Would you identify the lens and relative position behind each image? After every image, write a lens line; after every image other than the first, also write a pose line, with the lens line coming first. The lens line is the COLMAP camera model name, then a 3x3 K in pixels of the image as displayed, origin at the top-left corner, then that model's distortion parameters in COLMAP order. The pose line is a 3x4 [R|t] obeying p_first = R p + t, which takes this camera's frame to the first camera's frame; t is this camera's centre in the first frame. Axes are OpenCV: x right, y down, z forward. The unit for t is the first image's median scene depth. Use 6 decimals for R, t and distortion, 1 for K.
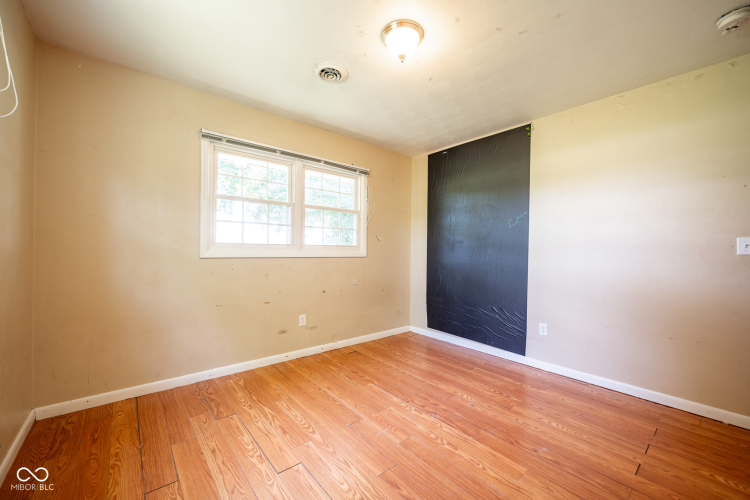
lens RADIAL K [[298.4, 0, 373.7], [0, 298.4, 252.4], [0, 0, 1]] dist [0.000841, -0.000613]
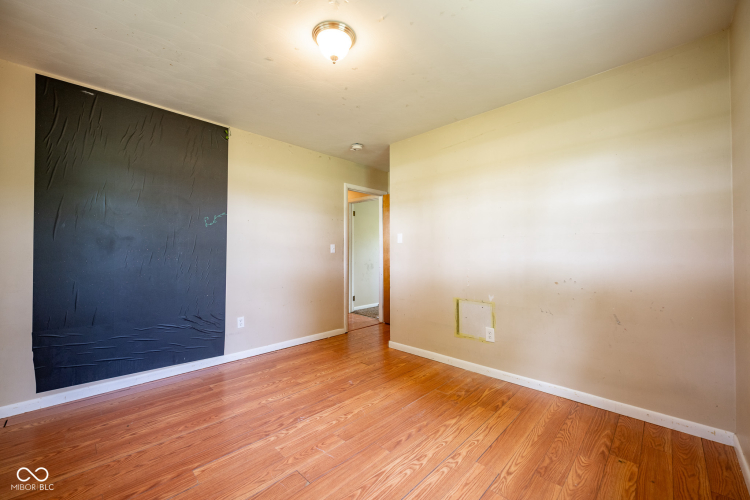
lens RADIAL K [[298.4, 0, 379.9], [0, 298.4, 249.0], [0, 0, 1]] dist [0.000841, -0.000613]
pose [[-0.105131, -0.001476, 0.994457, -0.605576], [-0.000009, 0.999999, 0.001484, -0.015010], [-0.994458, 0.000147, -0.105131, 0.631635]]
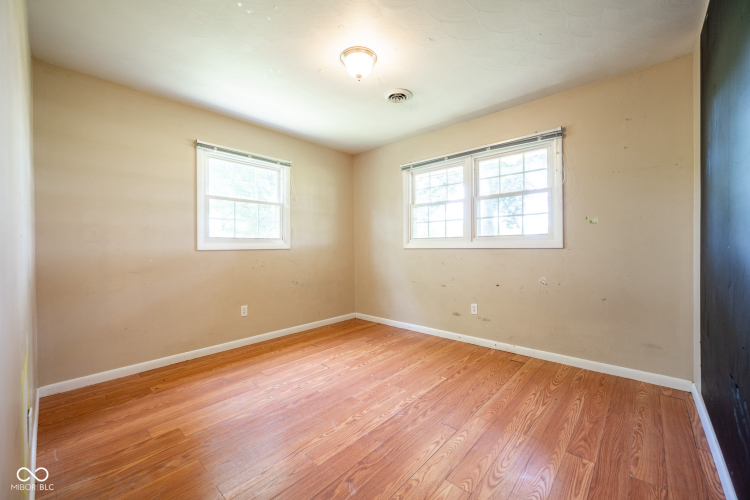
lens RADIAL K [[298.4, 0, 378.3], [0, 298.4, 248.9], [0, 0, 1]] dist [0.000841, -0.000613]
pose [[0.133449, -0.002475, -0.991053, 0.846193], [0.008063, 0.999966, -0.001412, 0.019443], [0.991023, -0.007802, 0.133464, 0.604978]]
